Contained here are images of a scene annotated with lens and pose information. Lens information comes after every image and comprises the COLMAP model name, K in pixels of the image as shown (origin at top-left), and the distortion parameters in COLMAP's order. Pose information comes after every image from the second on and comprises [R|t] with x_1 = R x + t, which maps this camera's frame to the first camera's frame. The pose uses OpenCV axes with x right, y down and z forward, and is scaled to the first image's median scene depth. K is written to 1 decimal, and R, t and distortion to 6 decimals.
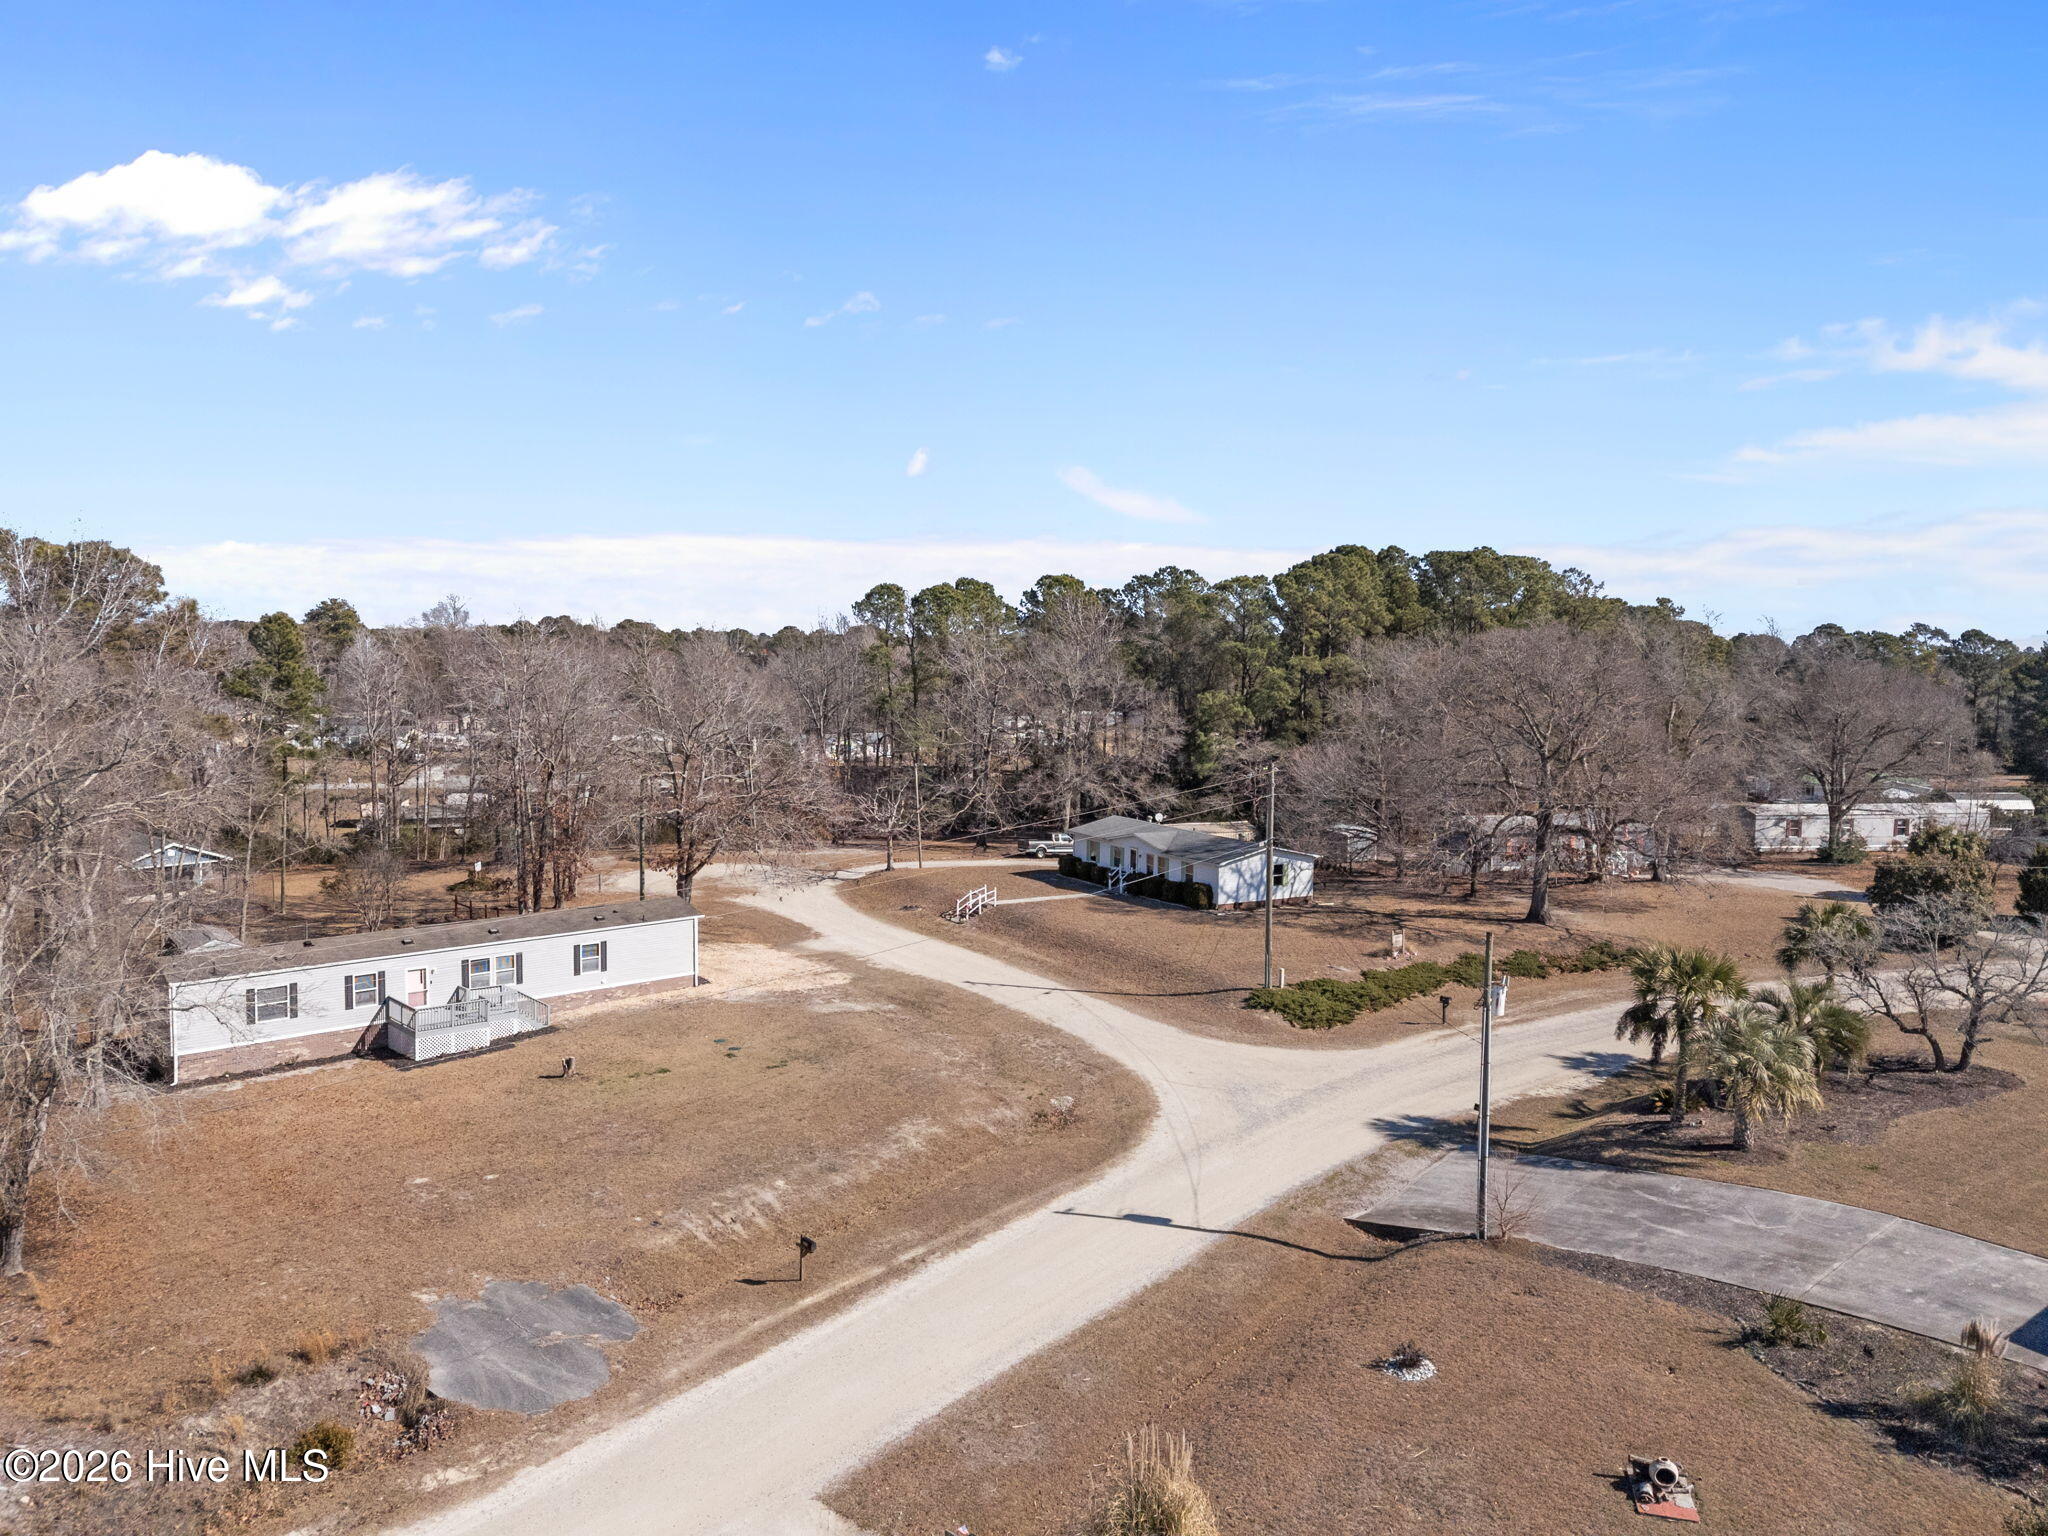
lens RADIAL K [[1534.8, 0, 1021.5], [0, 1534.8, 729.5], [0, 0, 1]] dist [0.107308, -0.136739]
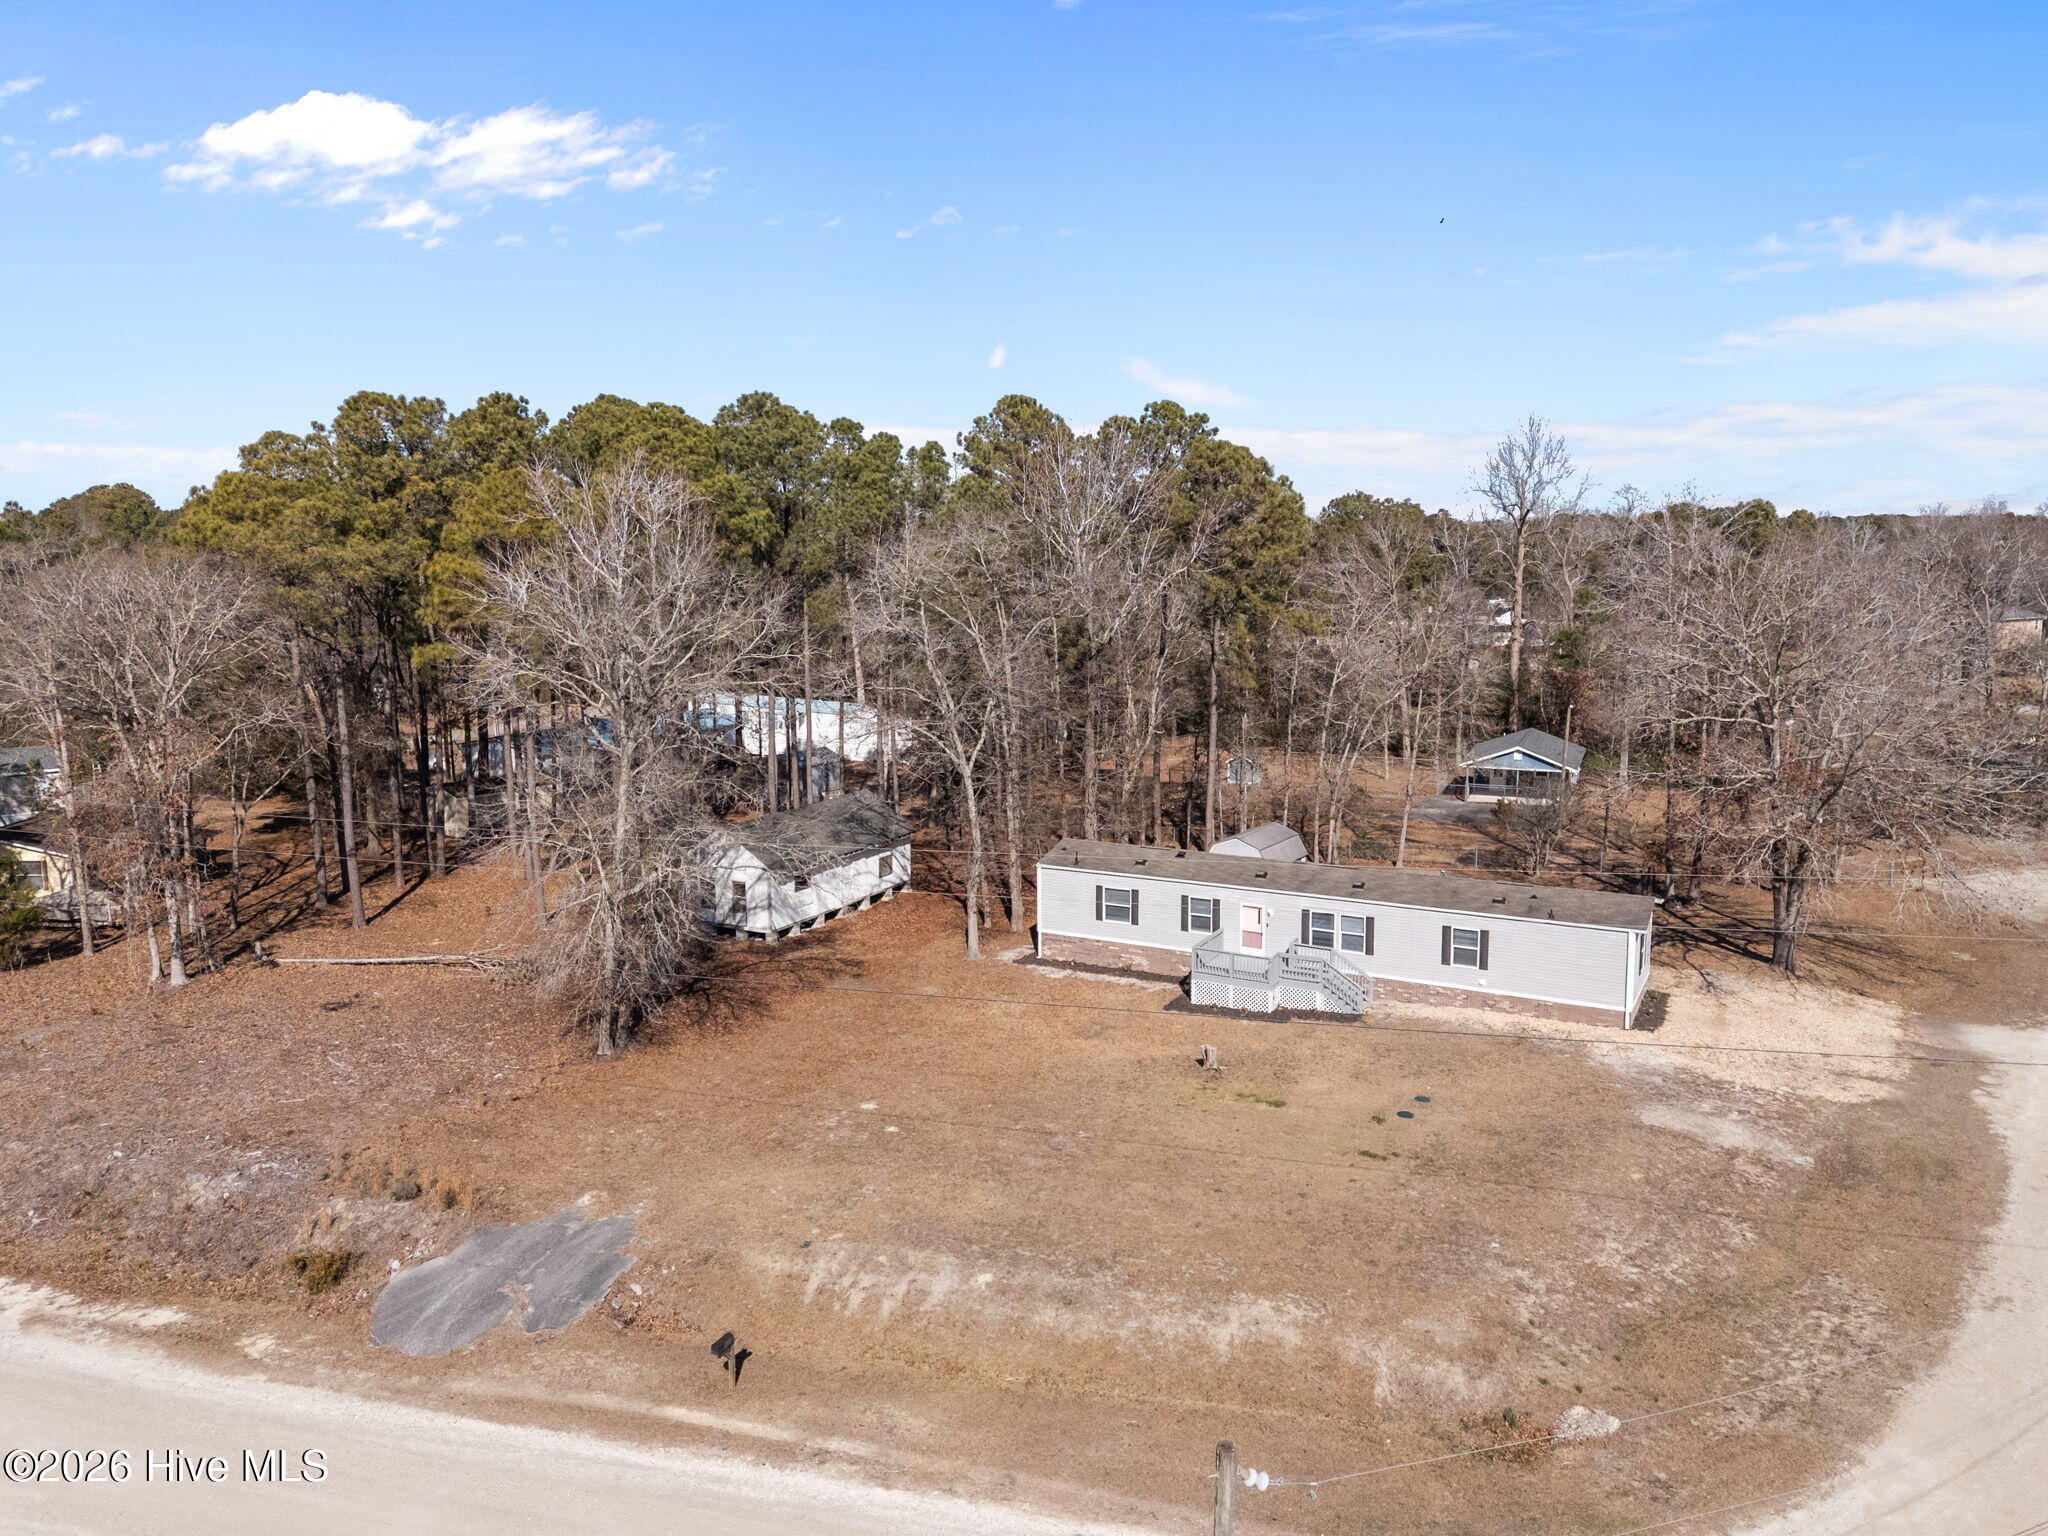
lens RADIAL K [[1534.8, 0, 1021.5], [0, 1534.8, 729.5], [0, 0, 1]] dist [0.107308, -0.136739]
pose [[0.336326, 0.103470, -0.936044, 0.401494], [-0.041600, 0.994608, 0.094996, -0.025461], [0.940826, 0.006990, 0.338817, 0.614608]]
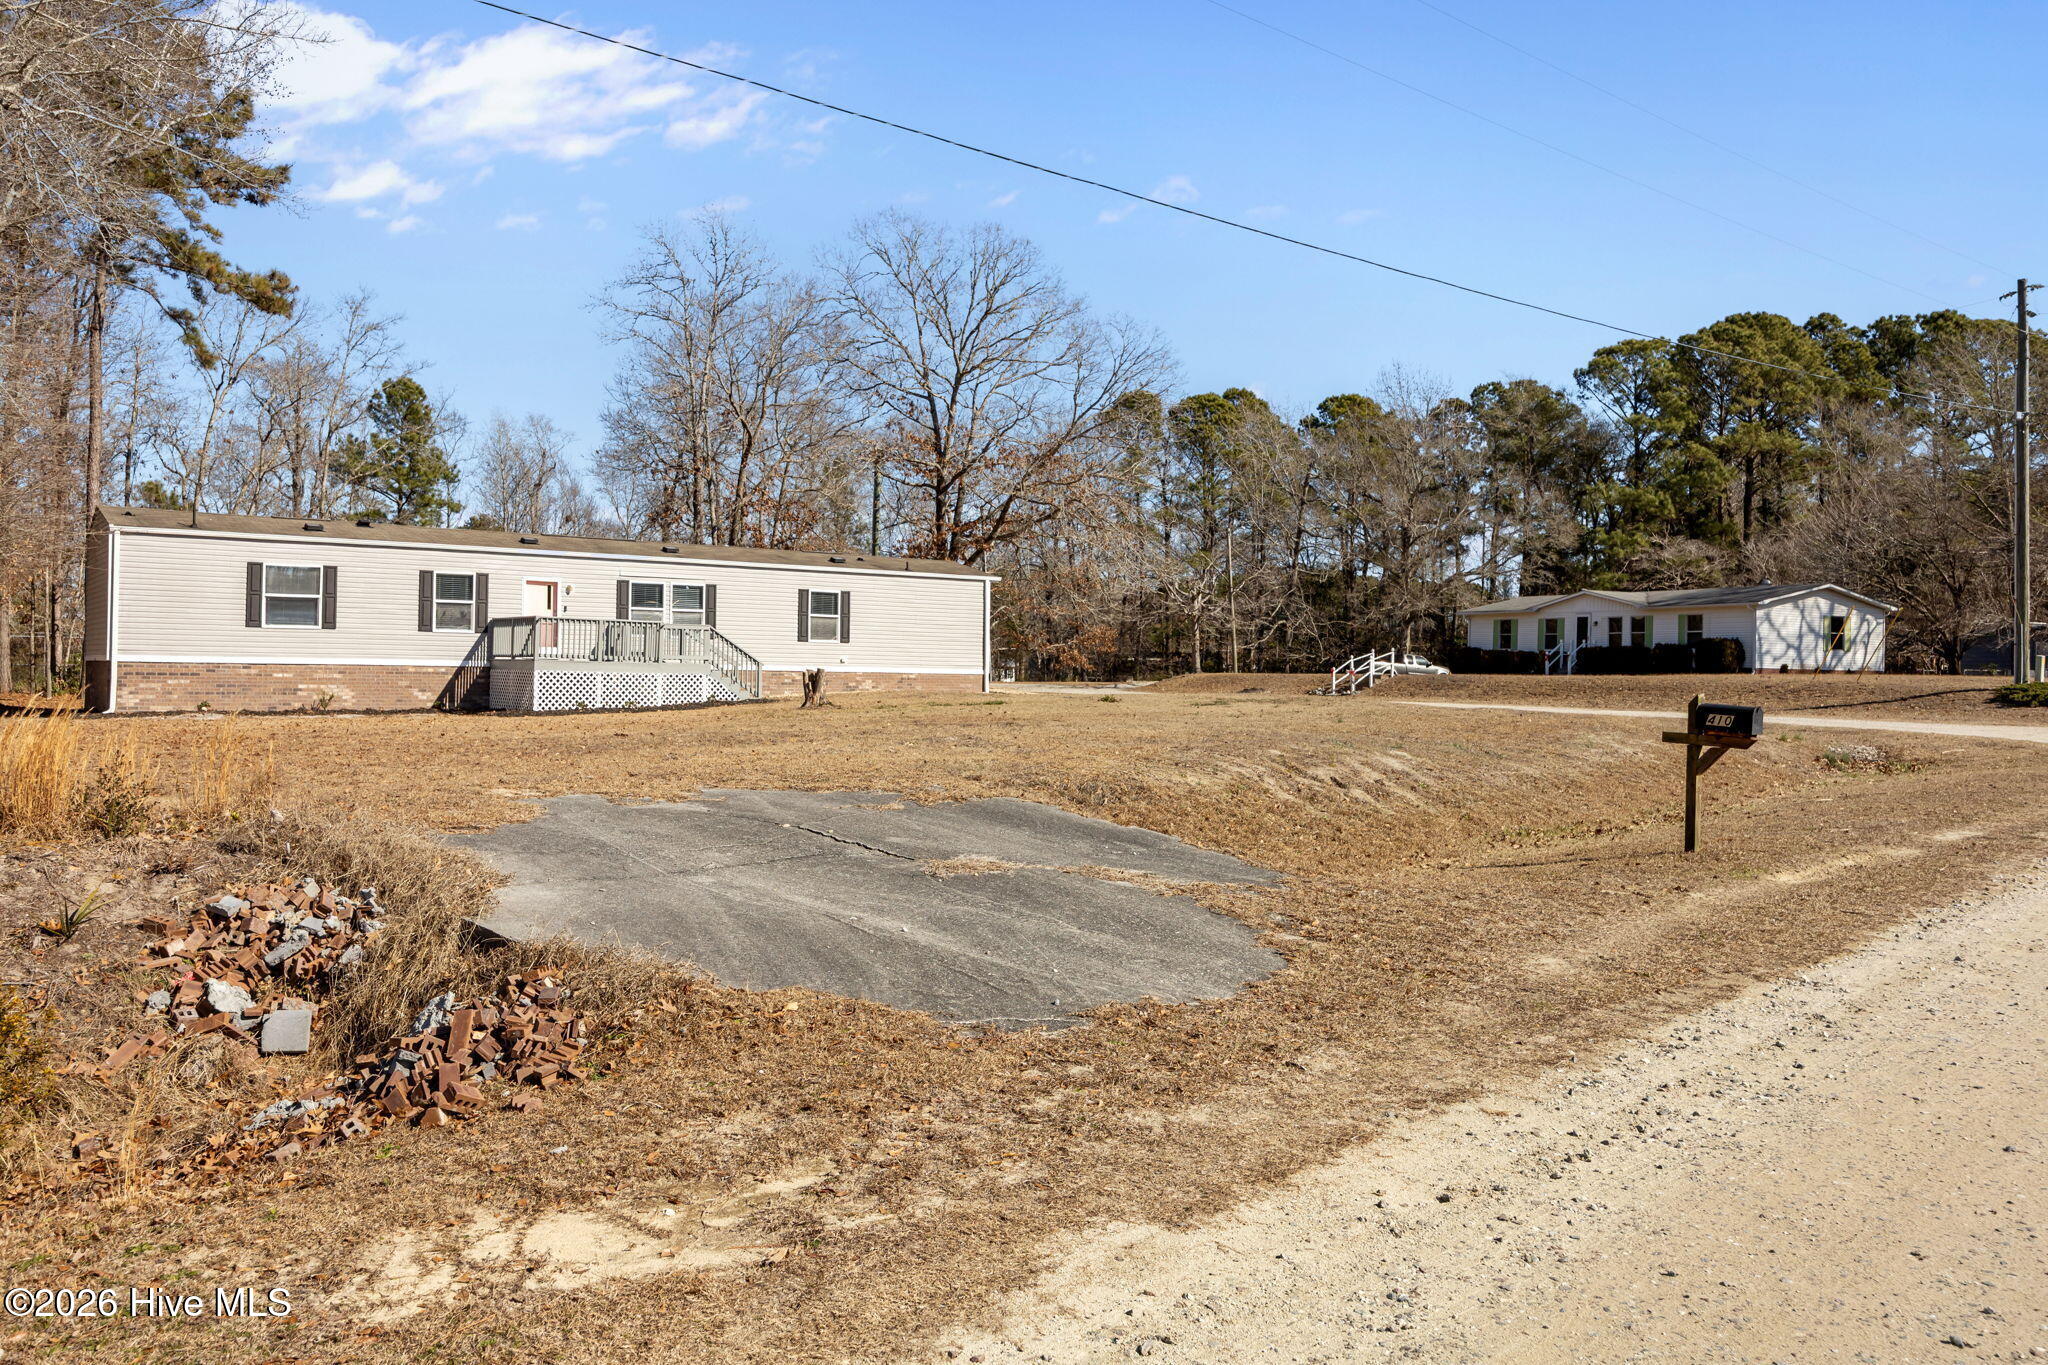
lens RADIAL K [[1590.5, 0, 1026.2], [0, 1590.5, 654.4], [0, 0, 1]] dist [-0.013032, -0.008522]
pose [[0.995923, 0.002798, -0.090168, -0.168500], [-0.009336, 0.997349, -0.072167, 0.234805], [0.089727, 0.072714, 0.993308, 0.466337]]
